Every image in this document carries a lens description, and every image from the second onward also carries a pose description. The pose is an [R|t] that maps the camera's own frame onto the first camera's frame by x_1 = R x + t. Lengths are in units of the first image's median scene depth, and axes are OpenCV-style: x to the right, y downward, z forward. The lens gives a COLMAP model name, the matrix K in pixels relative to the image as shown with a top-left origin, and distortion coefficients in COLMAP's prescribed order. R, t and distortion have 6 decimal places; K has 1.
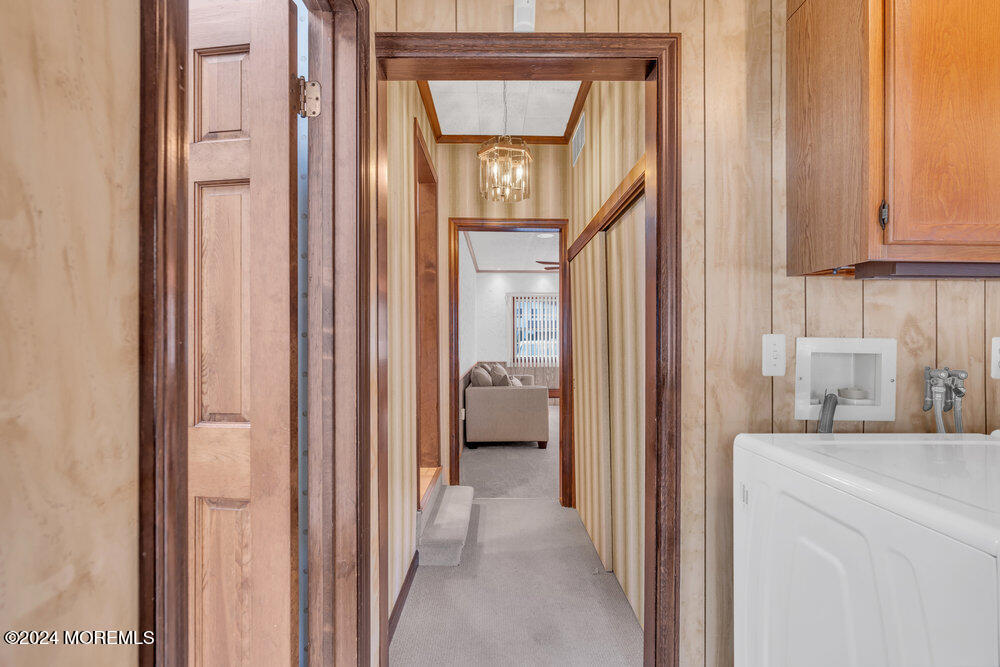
lens RADIAL K [[457.1, 0, 502.6], [0, 457.1, 340.3], [0, 0, 1]] dist [-0.004591, 0.002274]
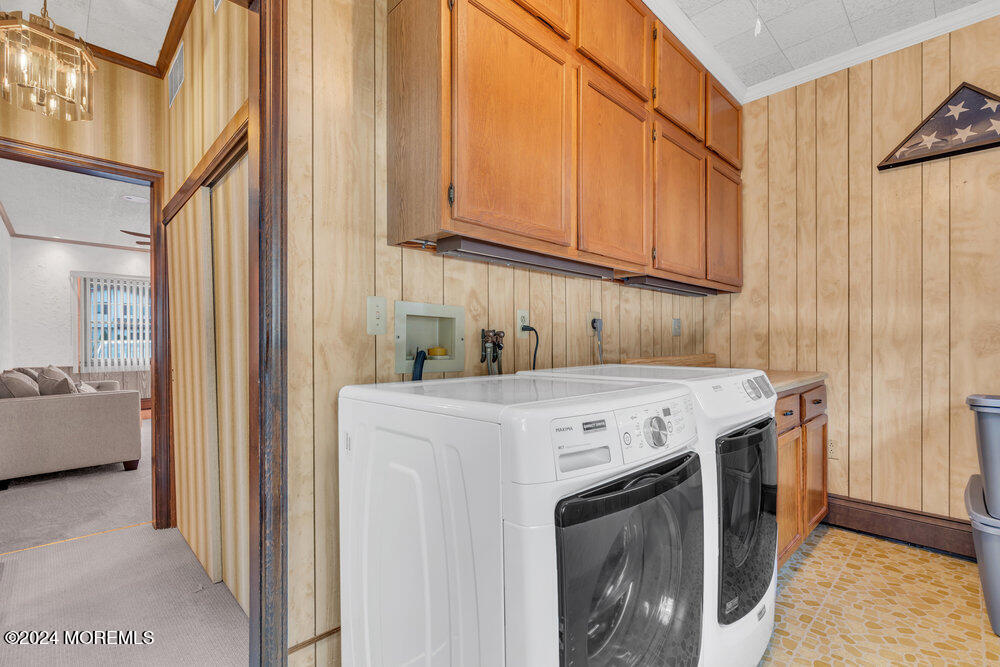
lens RADIAL K [[457.1, 0, 502.6], [0, 457.1, 340.3], [0, 0, 1]] dist [-0.004591, 0.002274]
pose [[0.722941, -0.002369, 0.690905, 0.055594], [-0.000098, 0.999994, 0.003531, 0.086652], [-0.690909, -0.002621, 0.722937, 0.001134]]
